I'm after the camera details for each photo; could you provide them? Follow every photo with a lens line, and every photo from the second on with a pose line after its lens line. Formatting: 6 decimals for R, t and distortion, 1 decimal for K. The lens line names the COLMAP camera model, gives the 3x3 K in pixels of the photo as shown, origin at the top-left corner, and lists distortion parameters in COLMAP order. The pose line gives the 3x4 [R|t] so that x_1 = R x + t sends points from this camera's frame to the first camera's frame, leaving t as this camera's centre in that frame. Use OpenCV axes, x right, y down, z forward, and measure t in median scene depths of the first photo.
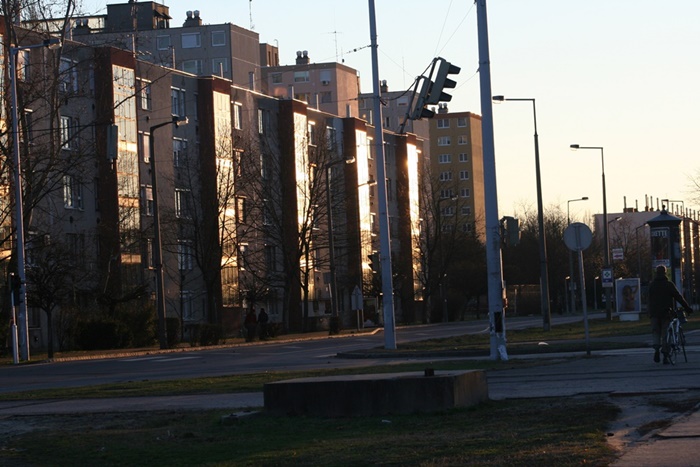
lens RADIAL K [[2467.8, 0, 350.0], [0, 2467.8, 233.6], [0, 0, 1]] dist [-0.111047, 0.000000]
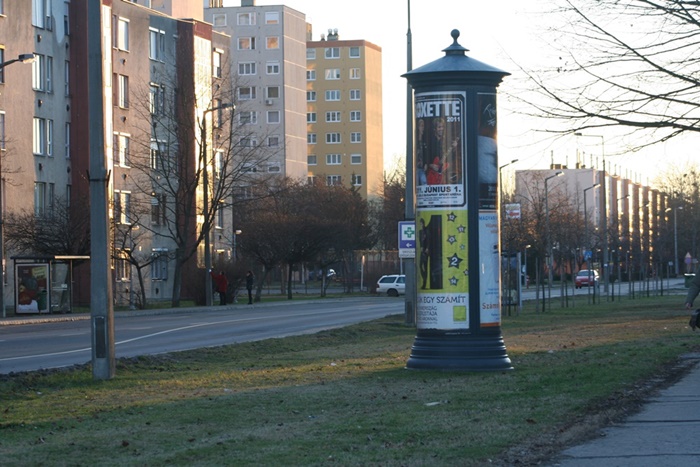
lens RADIAL K [[2467.8, 0, 349.3], [0, 2467.8, 233.6], [0, 0, 1]] dist [-0.111047, 0.000000]
pose [[0.999273, 0.031077, 0.022094, 0.053339], [-0.031415, 0.999392, 0.015136, 0.006381], [-0.021610, -0.015819, 0.999641, 0.332956]]
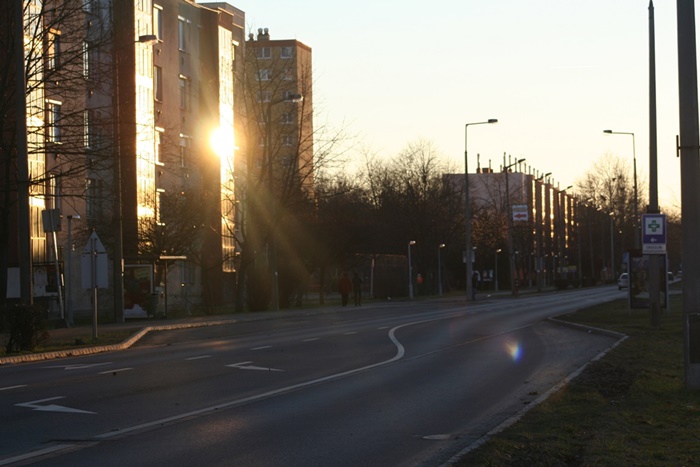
lens RADIAL K [[2492.0, 0, 351.0], [0, 2492.0, 233.2], [0, 0, 1]] dist [-0.022560, 0.000000]
pose [[0.996461, 0.030248, 0.078422, 0.008692], [-0.031126, 0.999465, 0.009999, 0.009916], [-0.078077, -0.012404, 0.996870, 0.363603]]
